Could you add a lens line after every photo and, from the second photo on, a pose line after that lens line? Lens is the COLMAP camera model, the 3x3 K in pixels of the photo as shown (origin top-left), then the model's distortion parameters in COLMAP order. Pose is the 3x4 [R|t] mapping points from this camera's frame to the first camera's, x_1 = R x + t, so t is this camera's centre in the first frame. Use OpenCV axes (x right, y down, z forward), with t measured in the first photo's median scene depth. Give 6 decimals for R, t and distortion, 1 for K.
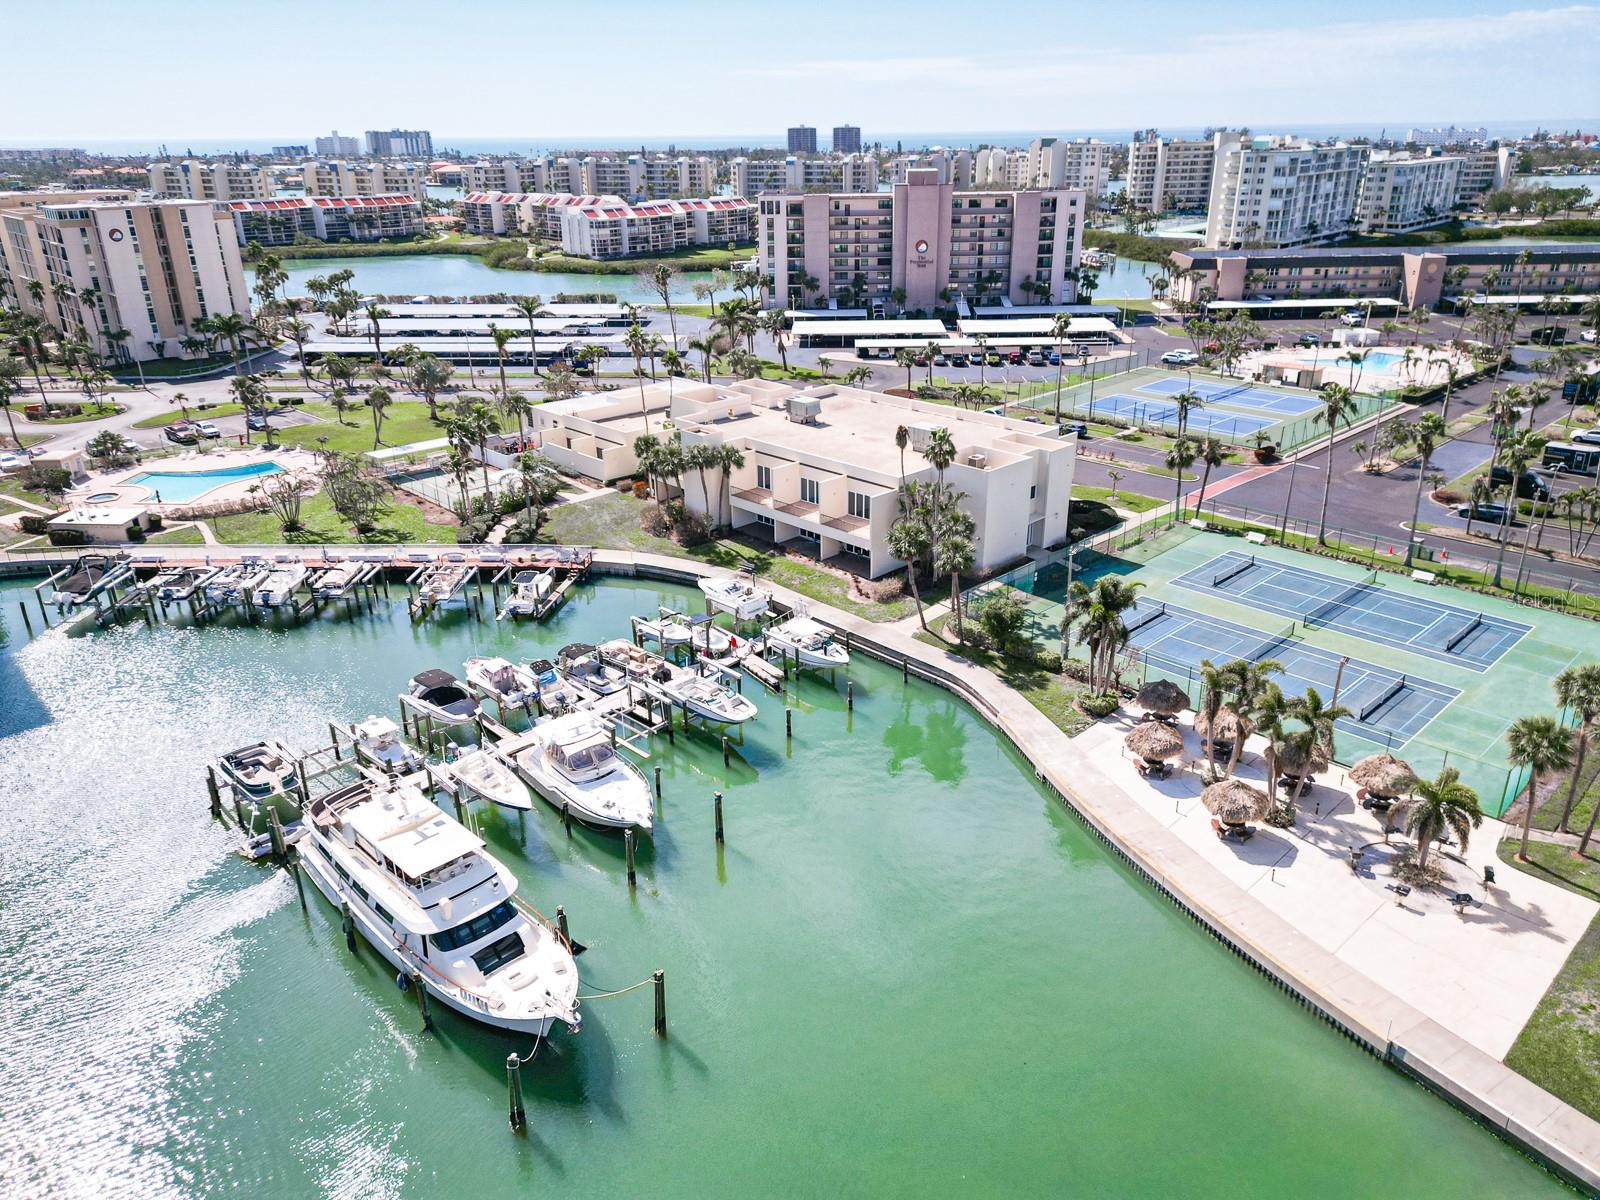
lens RADIAL K [[1109.0, 0, 800.0], [0, 1109.0, 600.0], [0, 0, 1]] dist [0.059383, -0.039770]
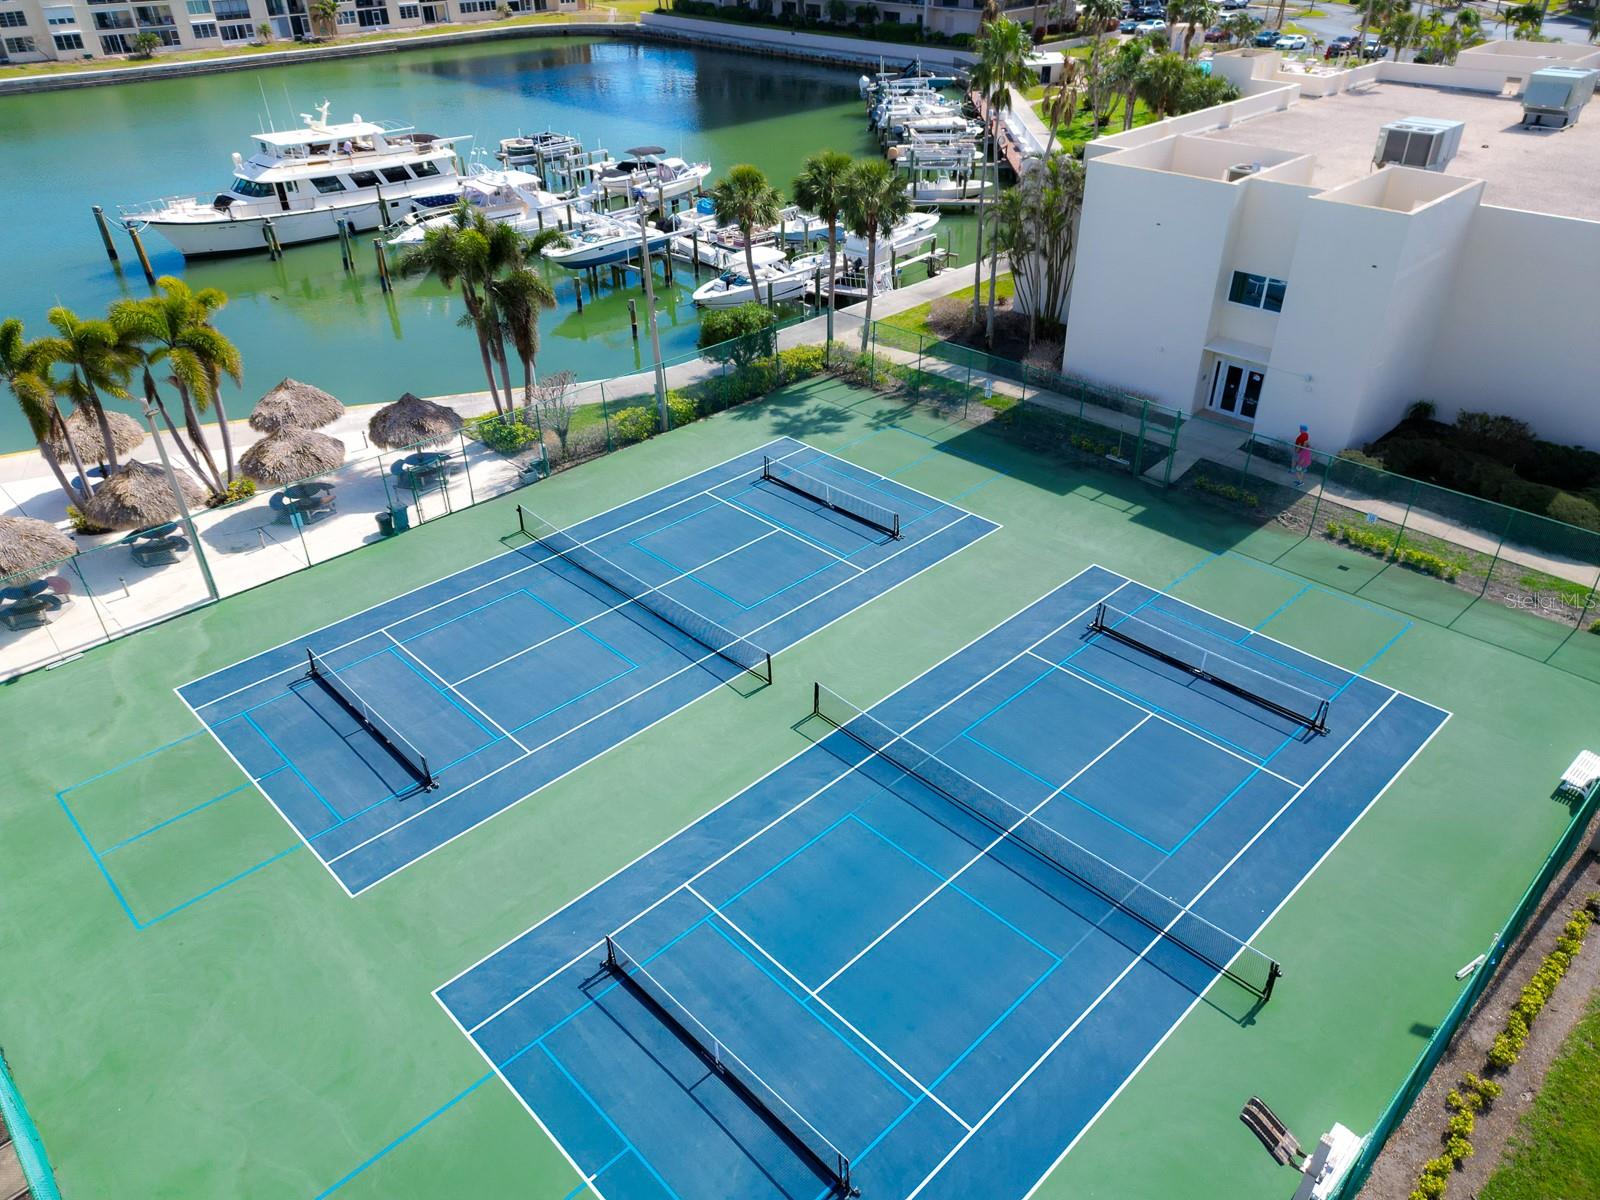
lens RADIAL K [[1109.0, 0, 800.0], [0, 1109.0, 600.0], [0, 0, 1]] dist [0.059383, -0.039770]
pose [[0.003909, 0.555518, -0.831495, 0.722355], [-0.371986, 0.772639, 0.514447, -0.183886], [0.928230, 0.307293, 0.209665, 0.908084]]
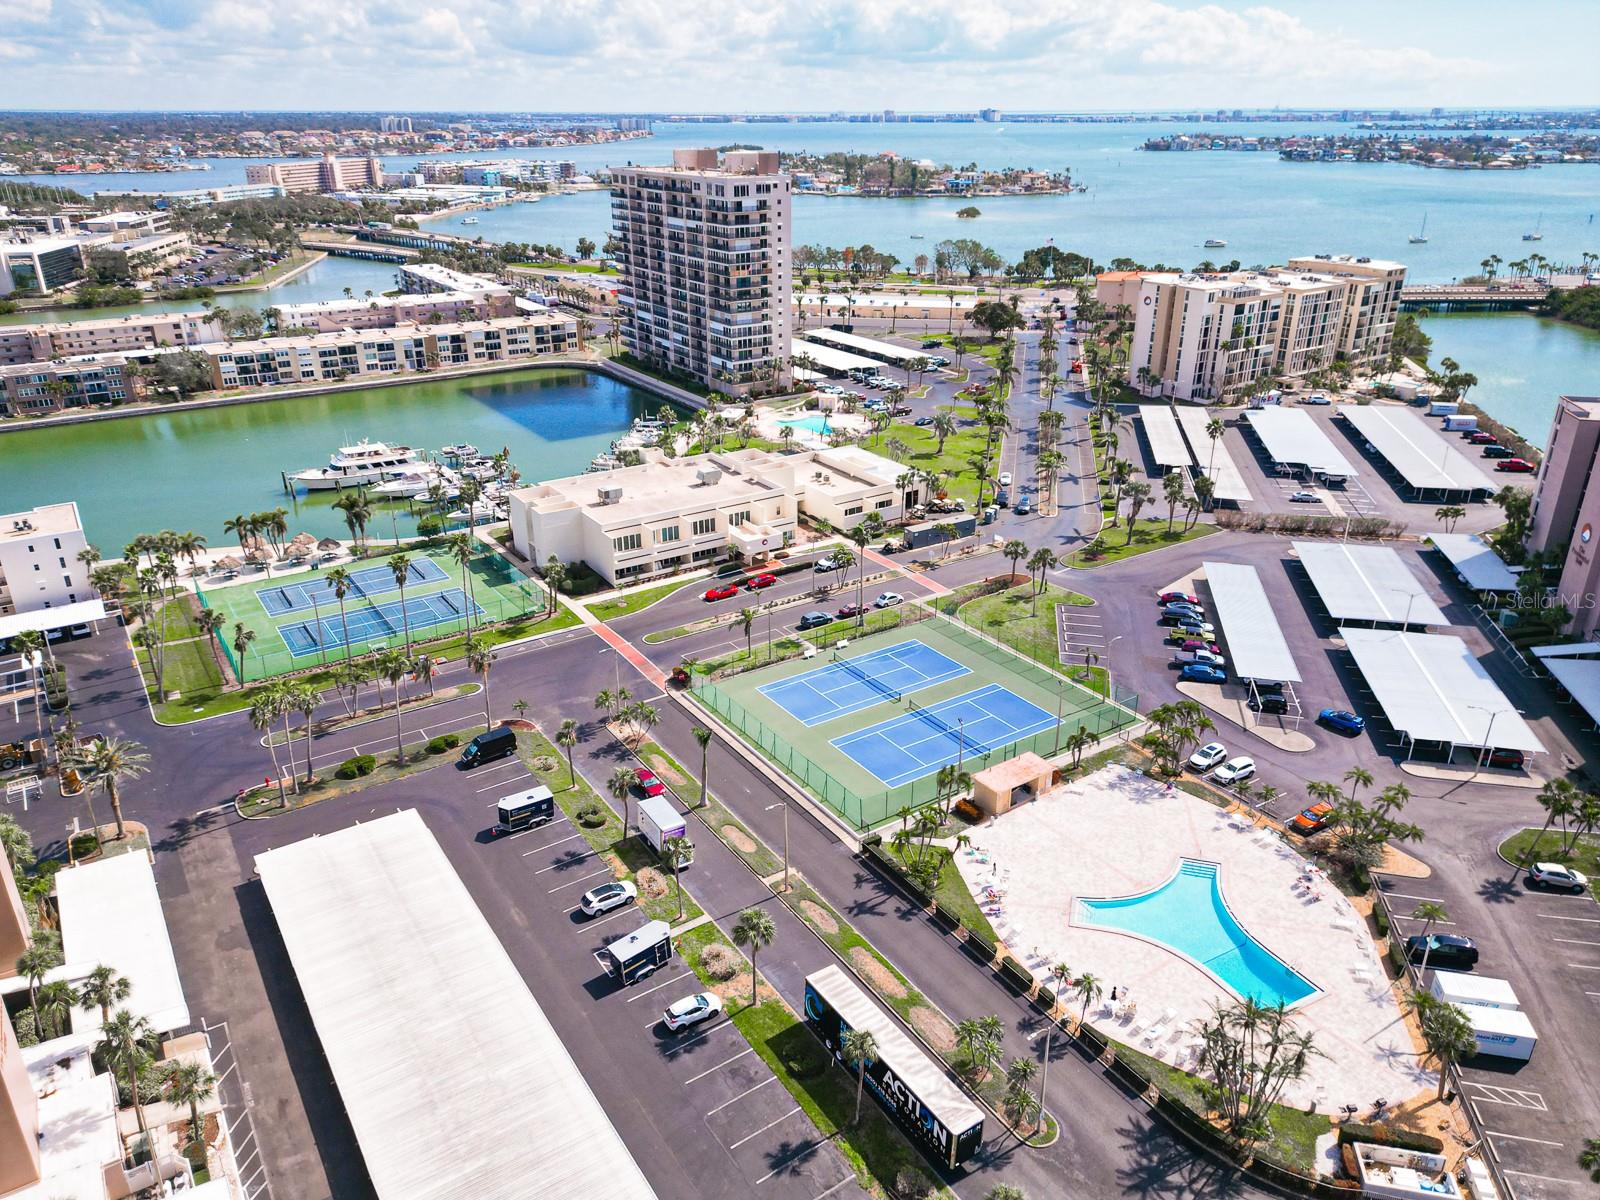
lens RADIAL K [[1109.0, 0, 800.0], [0, 1109.0, 600.0], [0, 0, 1]] dist [0.059383, -0.039770]
pose [[-0.175351, 0.401452, -0.898937, 1.916729], [-0.374947, 0.817041, 0.438017, -1.011605], [0.910311, 0.413861, 0.007254, 1.602783]]
